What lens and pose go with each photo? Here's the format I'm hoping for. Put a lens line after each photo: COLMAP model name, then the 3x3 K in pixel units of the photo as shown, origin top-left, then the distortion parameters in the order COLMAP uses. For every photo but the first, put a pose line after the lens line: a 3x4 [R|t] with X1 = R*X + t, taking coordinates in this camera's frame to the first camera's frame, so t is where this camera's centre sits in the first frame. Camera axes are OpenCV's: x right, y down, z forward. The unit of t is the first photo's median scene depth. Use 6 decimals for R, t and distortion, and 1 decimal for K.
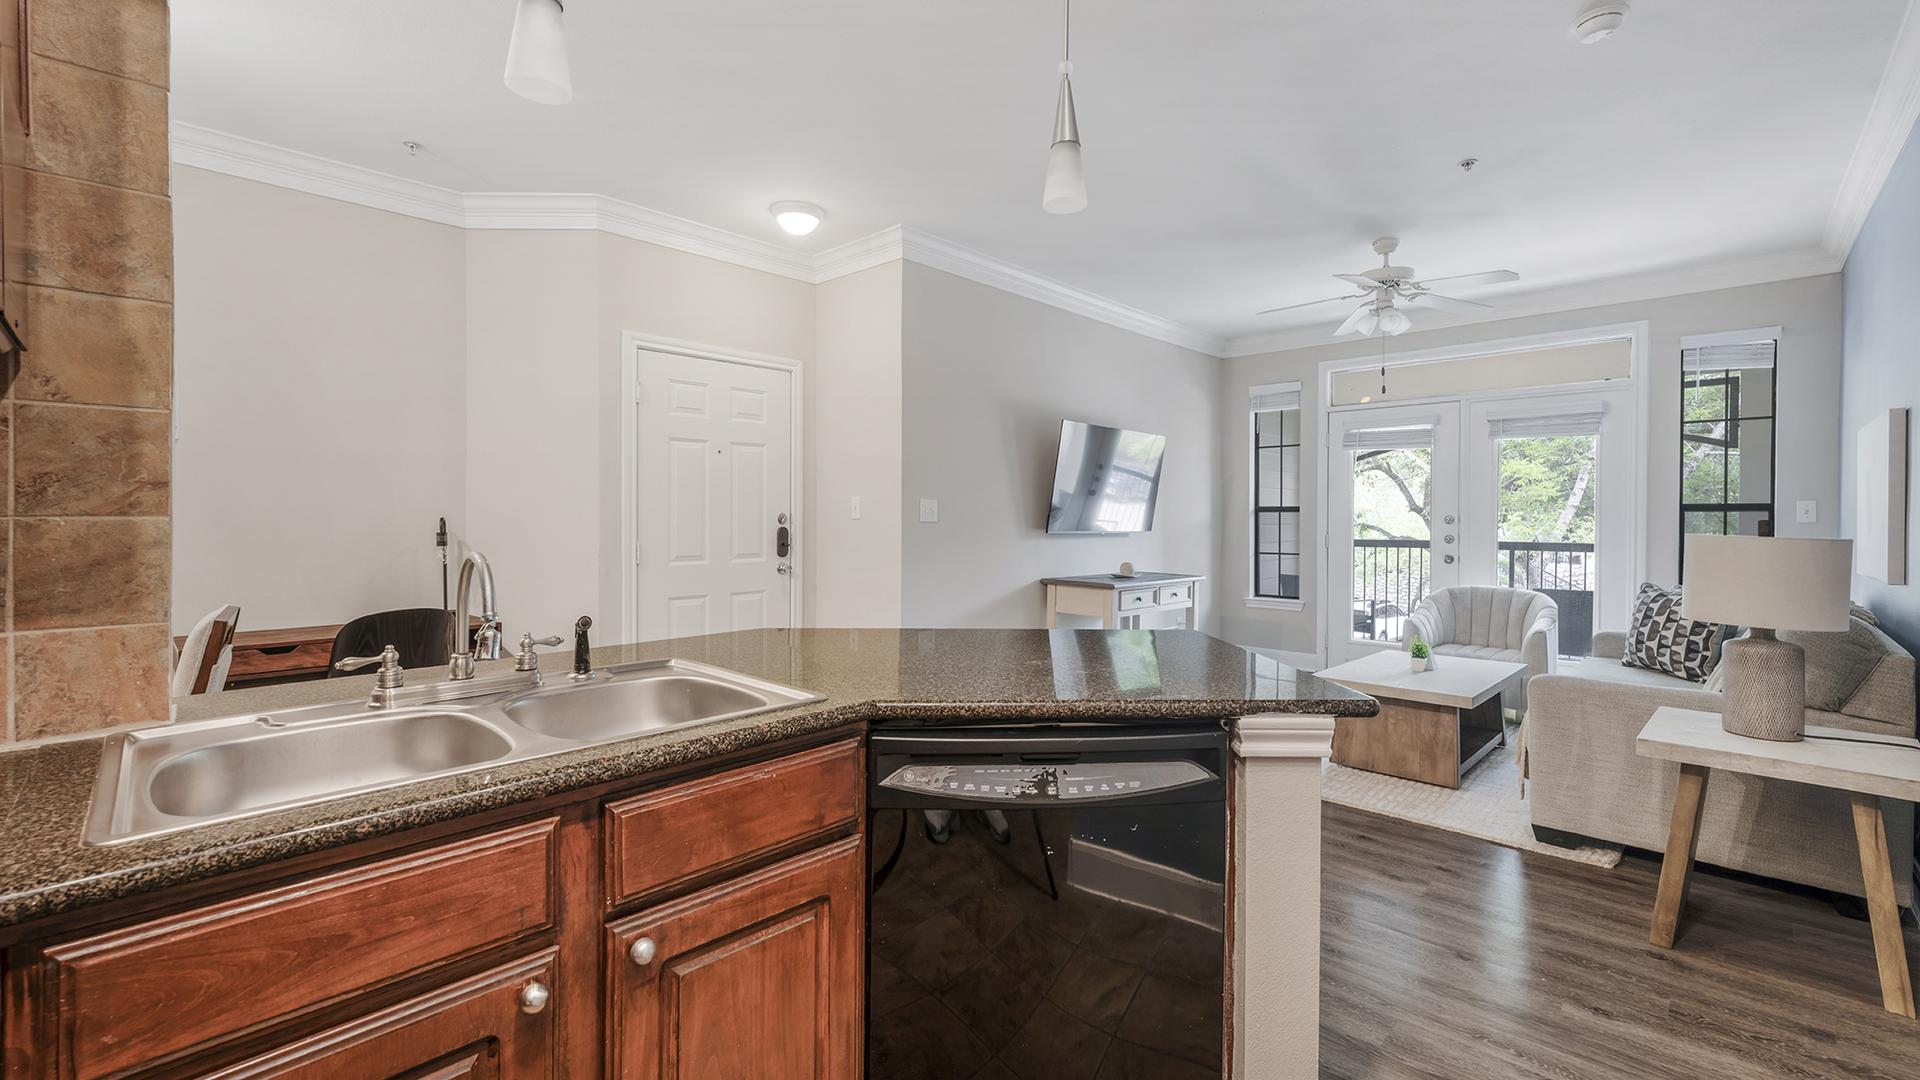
lens RADIAL K [[798.6, 0, 912.4], [0, 798.6, 511.0], [0, 0, 1]] dist [0.000531, 0.000003]
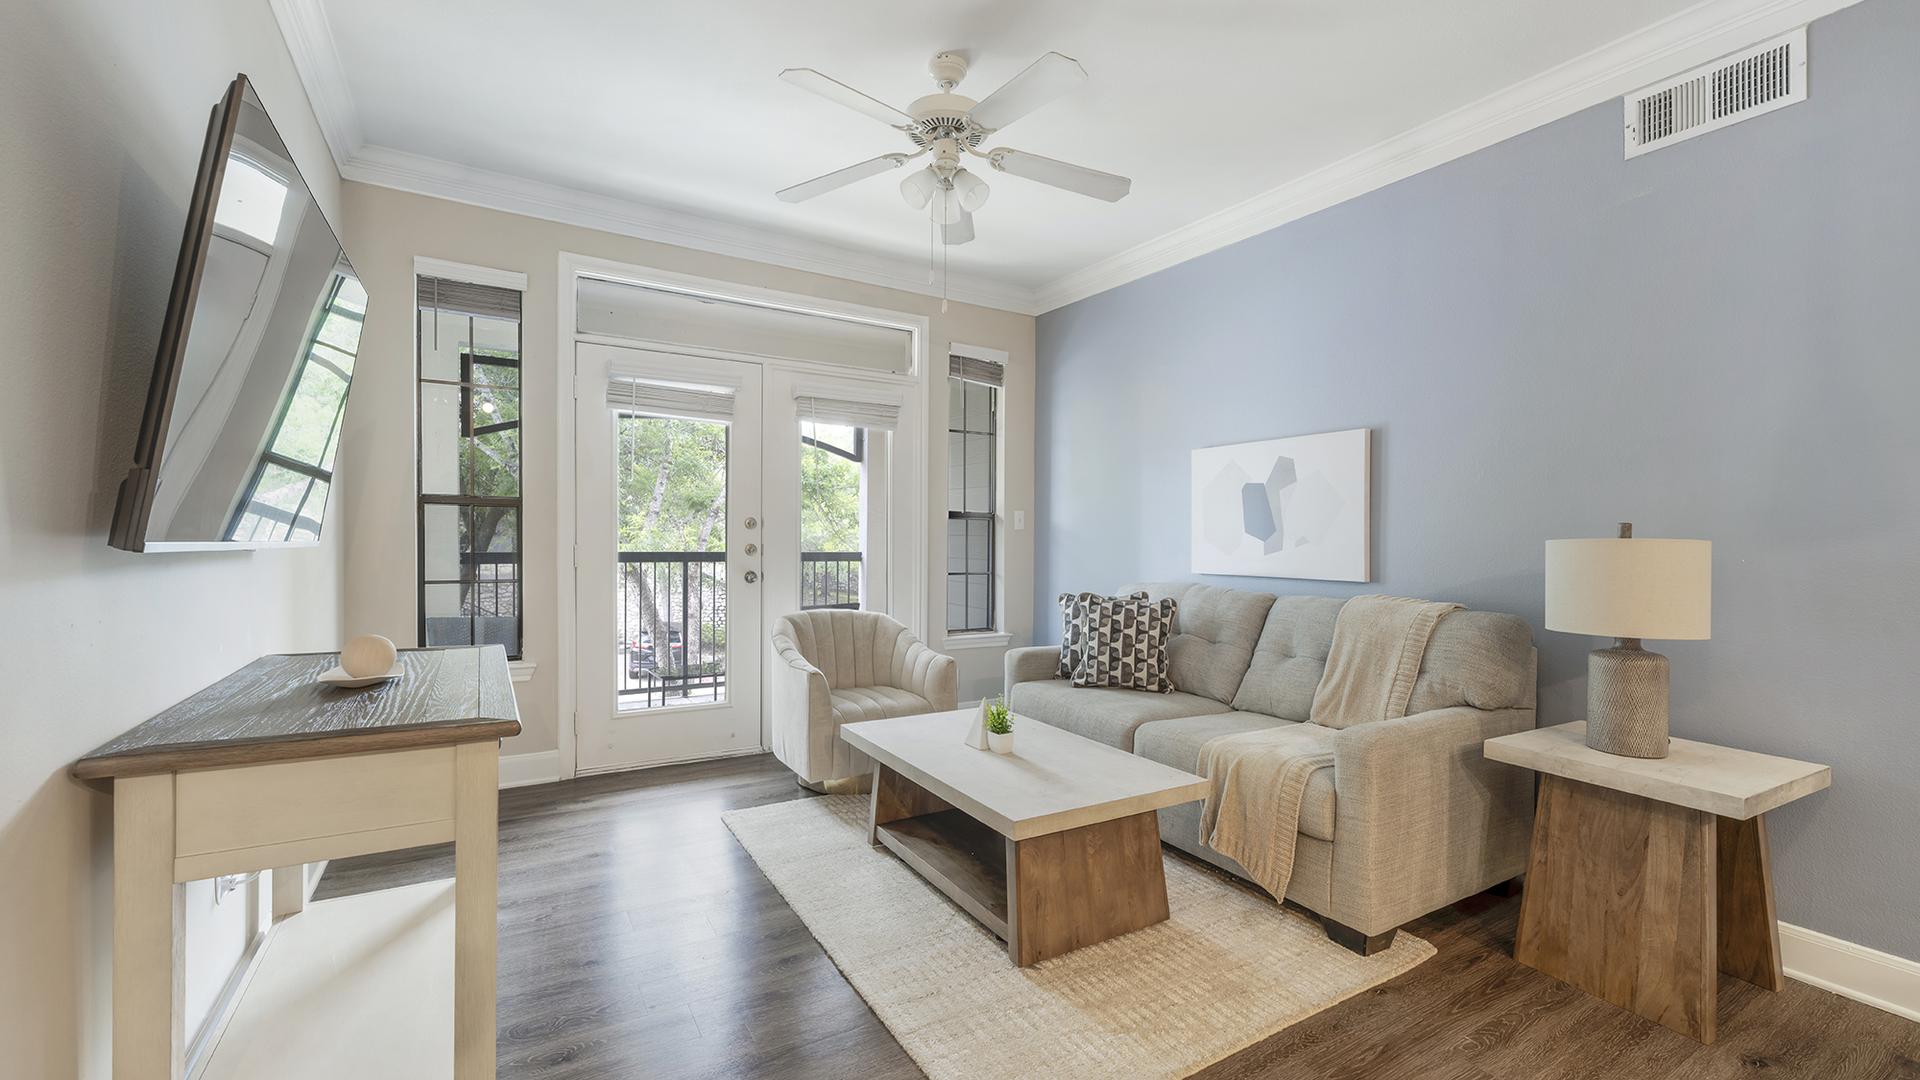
lens RADIAL K [[750.5, 0, 961.5], [0, 750.5, 542.3], [0, 0, 1]] dist [-0.000401, -0.000053]
pose [[0.201245, -0.007213, 0.979514, 0.032417], [-0.018903, 0.999758, 0.011245, 0.019203], [-0.979358, -0.020779, 0.201060, 0.770624]]
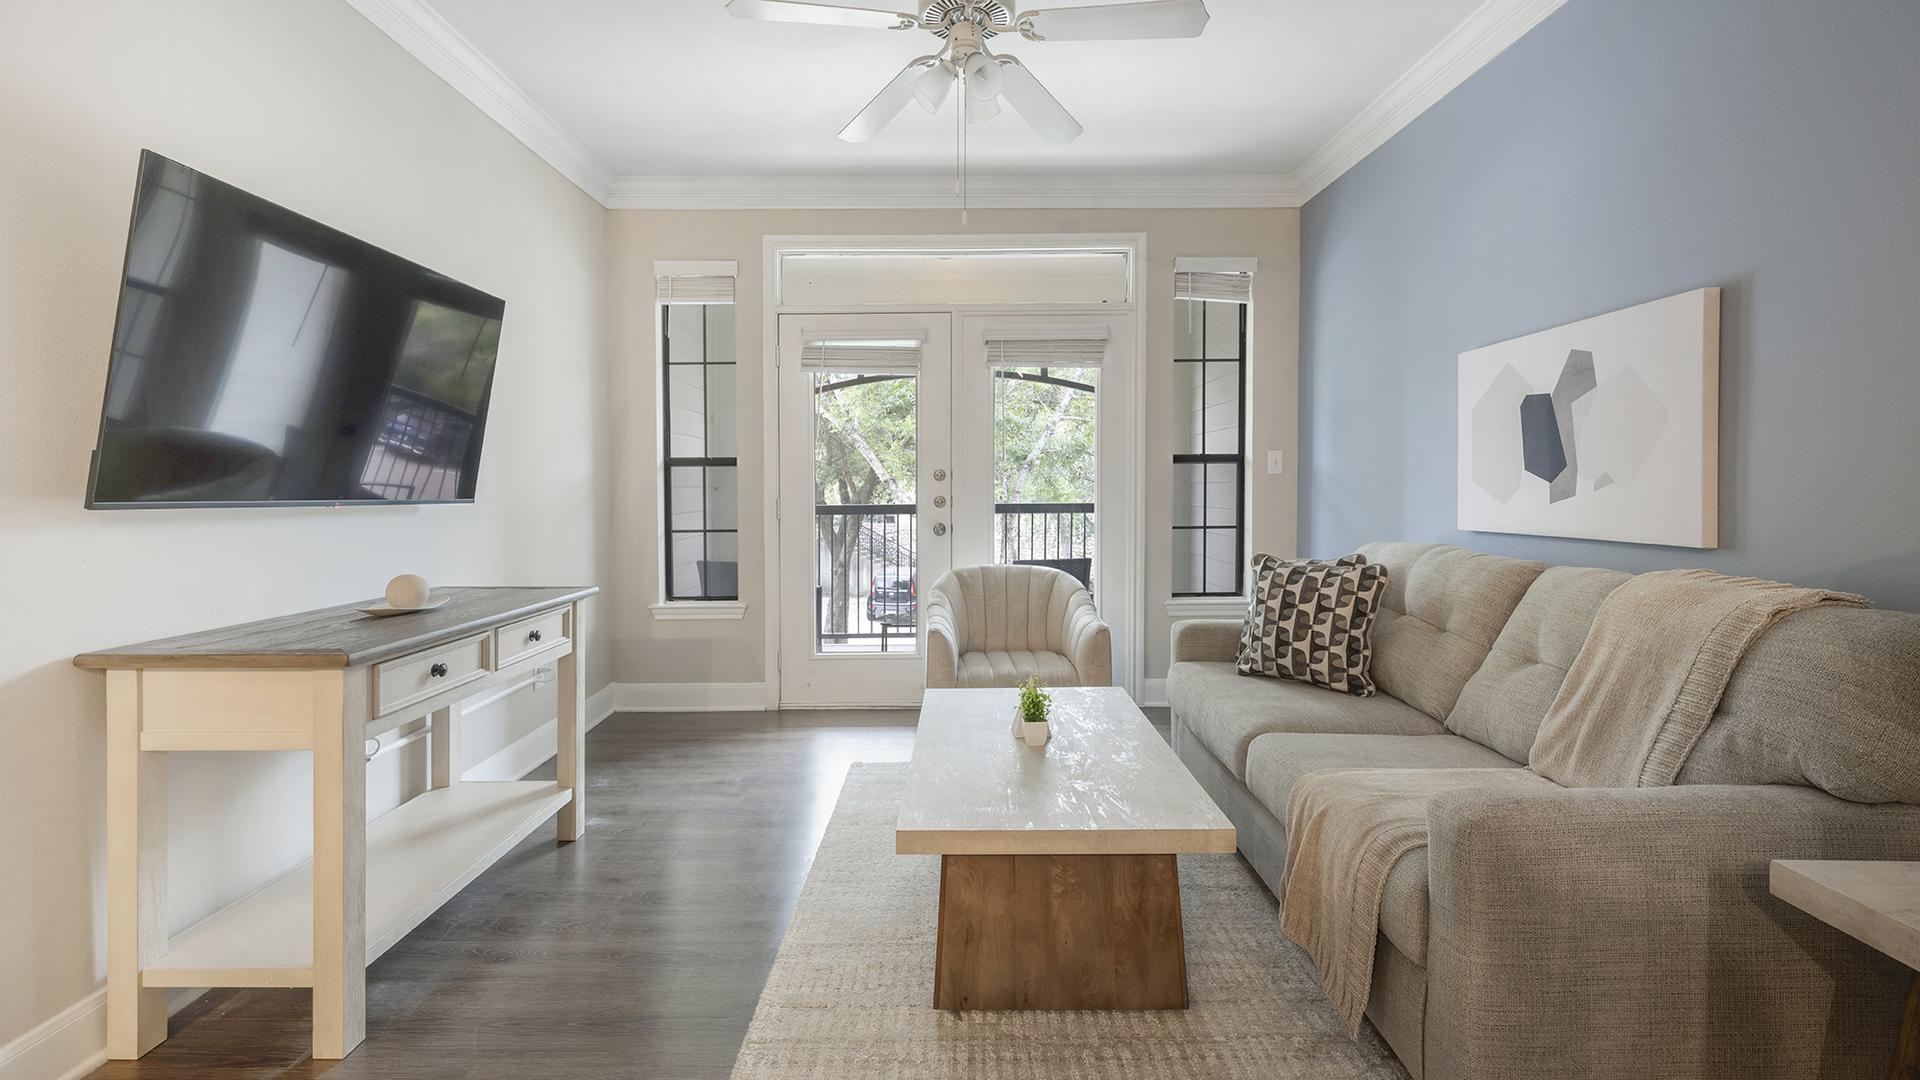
lens RADIAL K [[765.9, 0, 962.3], [0, 765.9, 501.8], [0, 0, 1]] dist [0.000431, -0.000151]
pose [[0.661087, -0.021366, 0.750005, 0.184859], [0.002555, 0.999653, 0.026226, 0.019439], [-0.750305, -0.015421, 0.660912, 0.595808]]
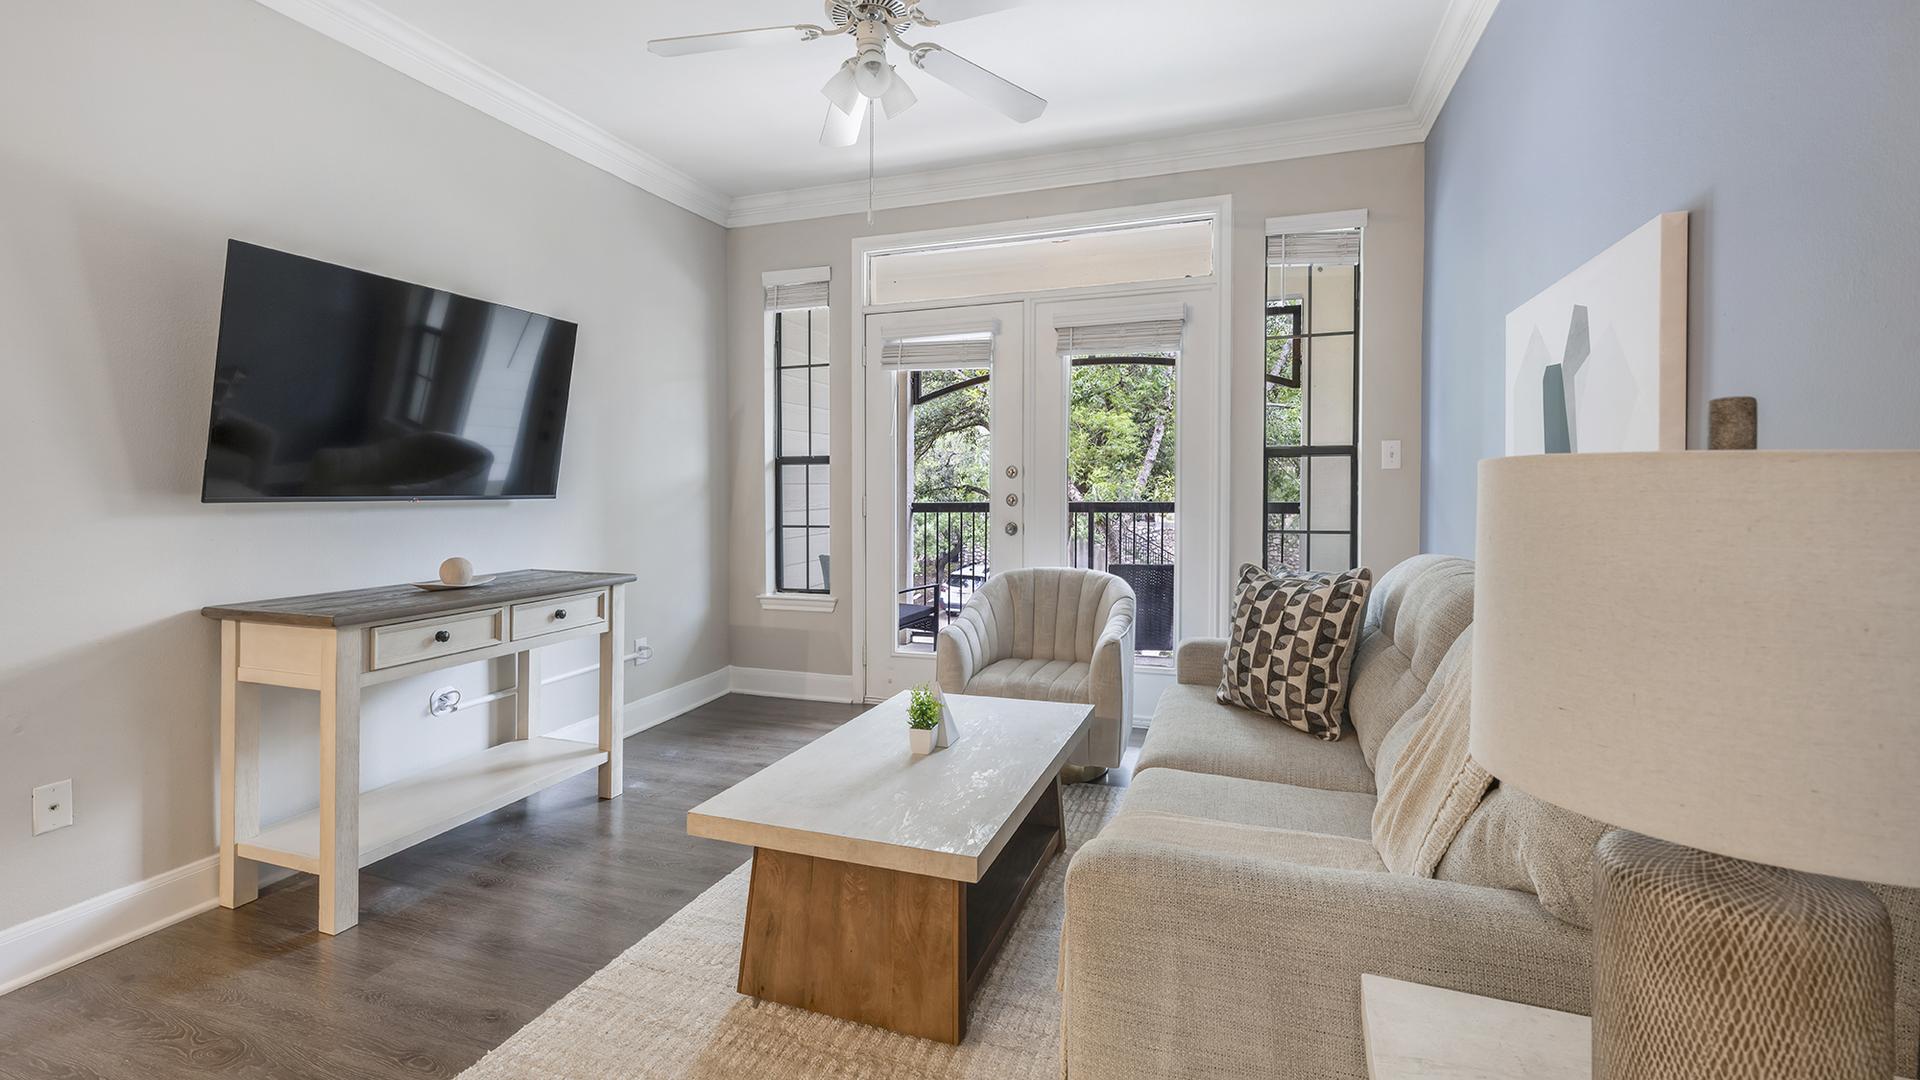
lens RADIAL K [[822.4, 0, 1002.9], [0, 822.4, 490.8], [0, 0, 1]] dist [-0.000277, -0.000007]
pose [[0.870014, -0.012643, 0.492865, 0.356167], [0.005251, 0.999852, 0.016379, 0.017887], [-0.492999, -0.011662, 0.869952, 0.434862]]
